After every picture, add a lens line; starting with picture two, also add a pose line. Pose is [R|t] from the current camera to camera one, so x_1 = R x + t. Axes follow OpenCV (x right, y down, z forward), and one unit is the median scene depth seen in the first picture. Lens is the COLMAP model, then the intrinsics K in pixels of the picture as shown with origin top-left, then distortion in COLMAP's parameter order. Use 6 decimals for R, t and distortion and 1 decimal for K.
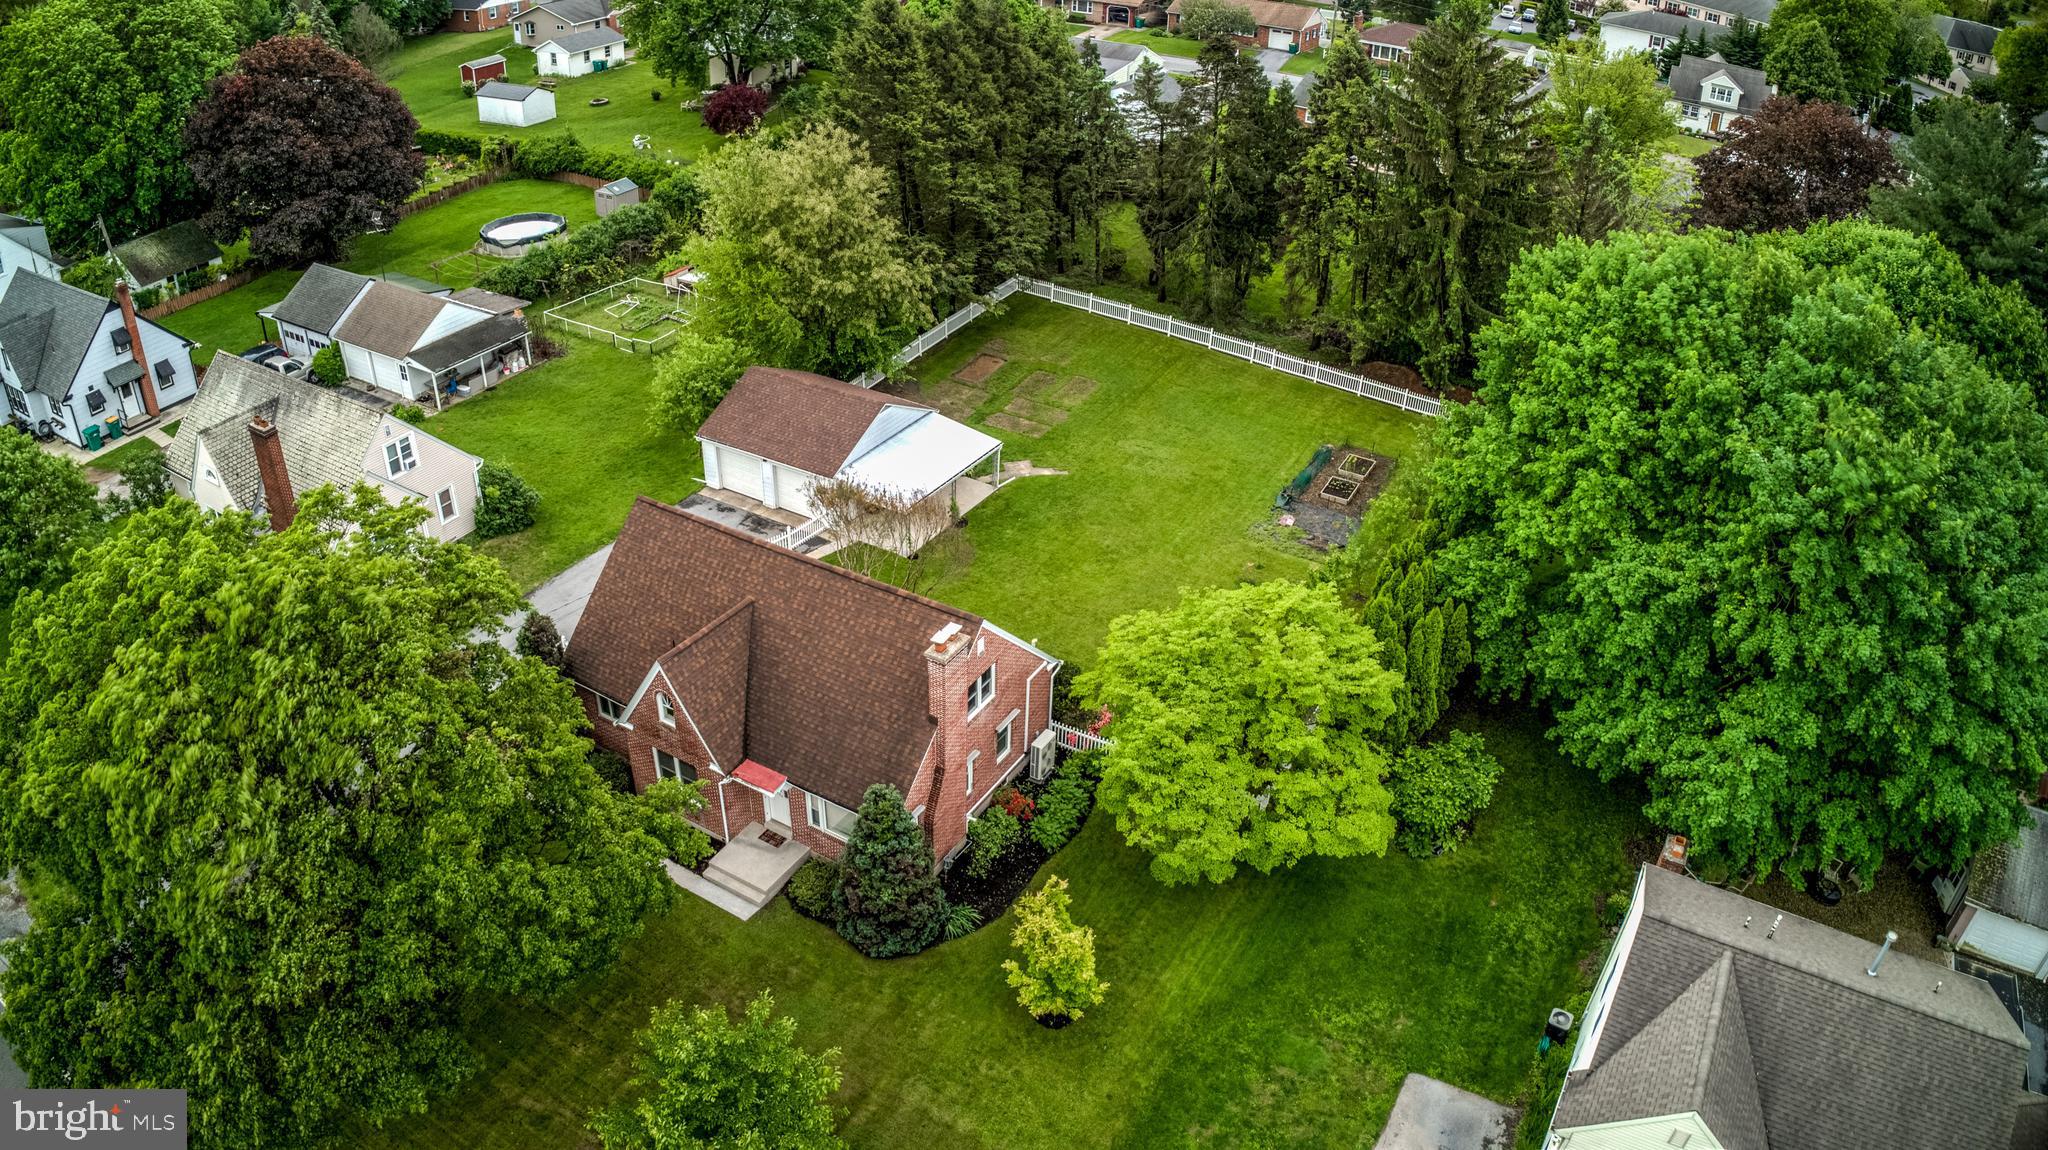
lens RADIAL K [[1376.1, 0, 1024.0], [0, 1376.1, 575.0], [0, 0, 1]] dist [-0.206410, 0.003847]
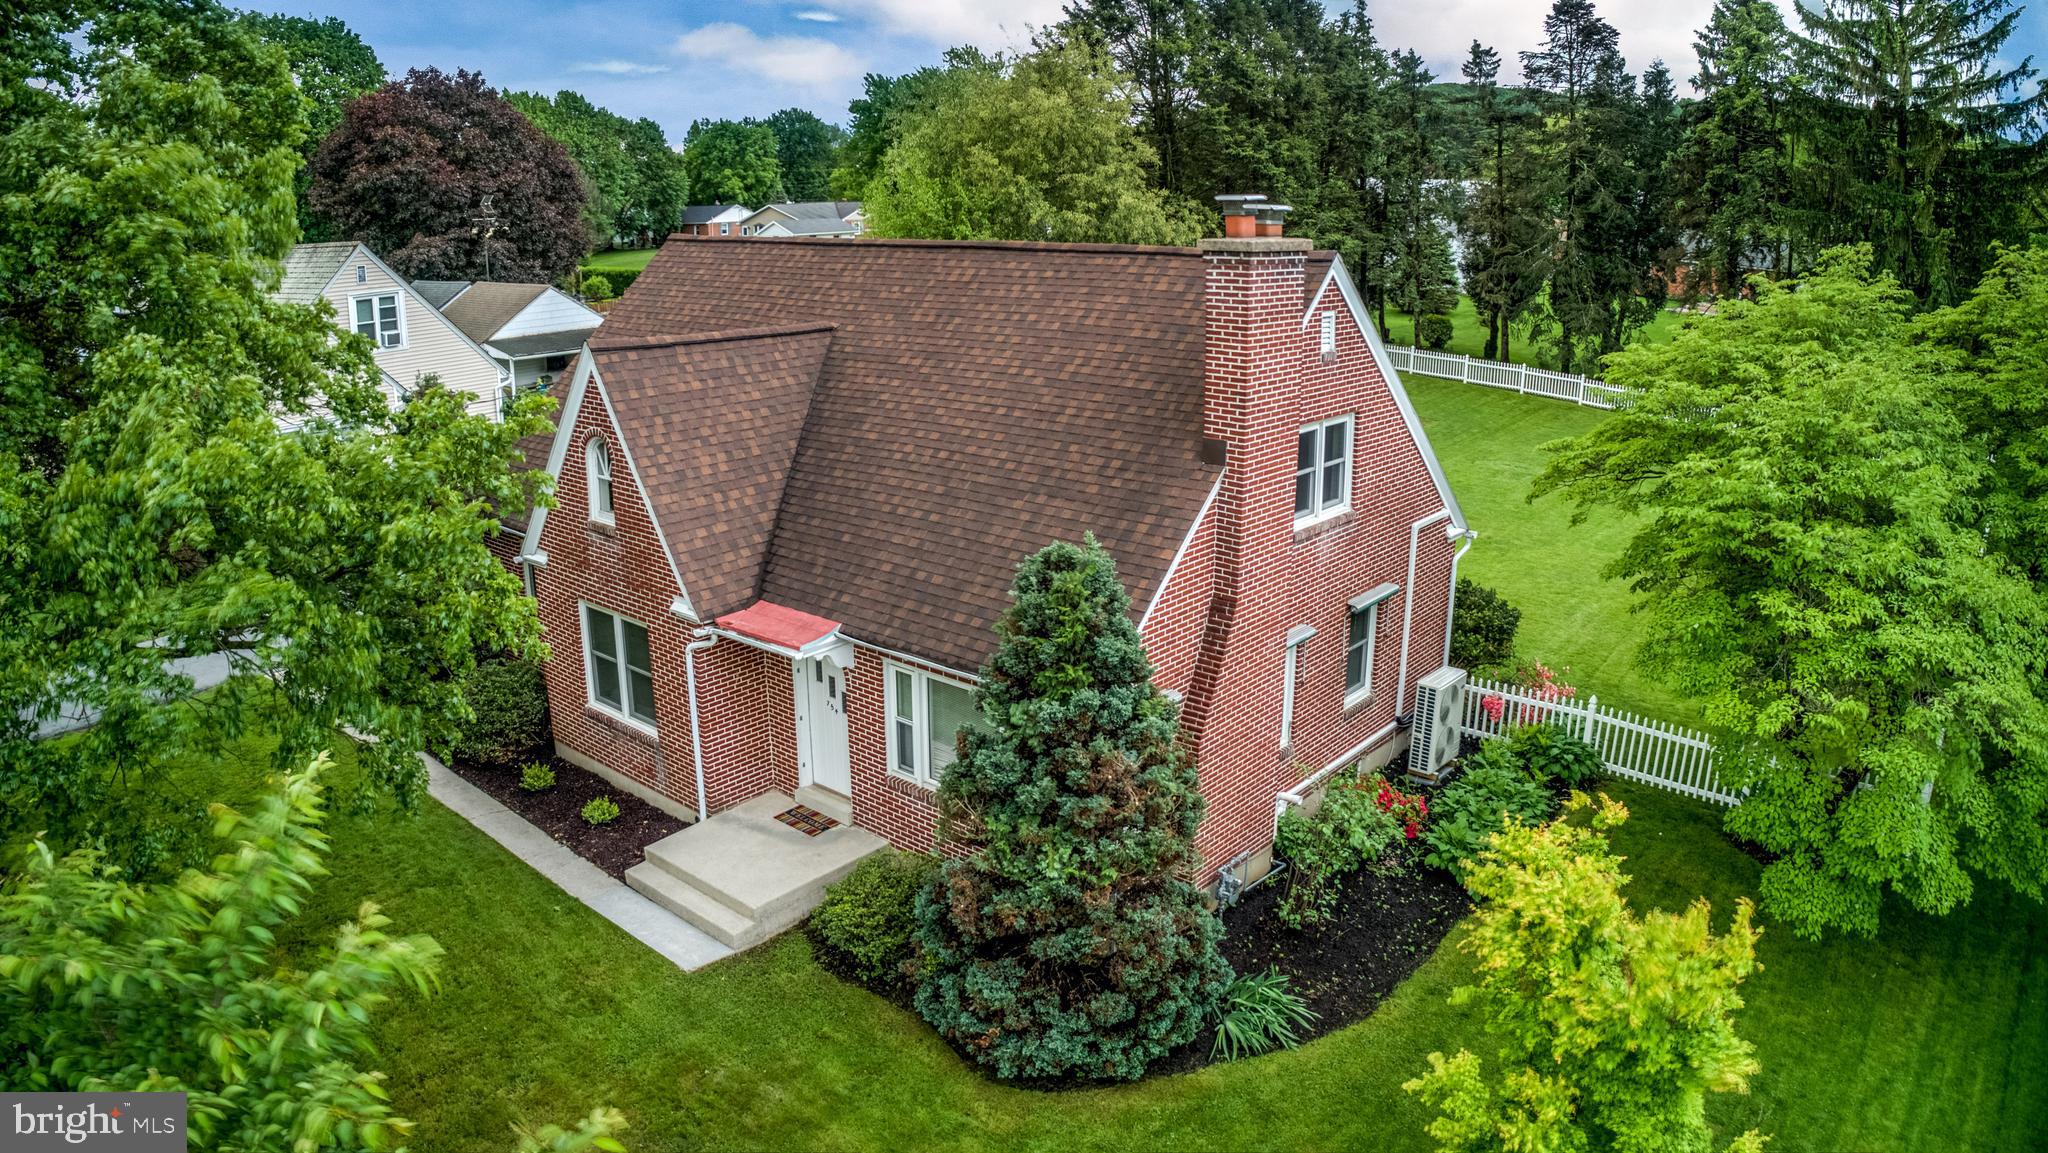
lens RADIAL K [[1376.1, 0, 1024.0], [0, 1376.1, 576.5], [0, 0, 1]] dist [-0.206410, 0.003847]
pose [[0.983399, 0.023910, -0.179874, -0.046590], [-0.073936, 0.958060, -0.276865, 0.242940], [0.165710, 0.285568, 0.943923, 0.613604]]
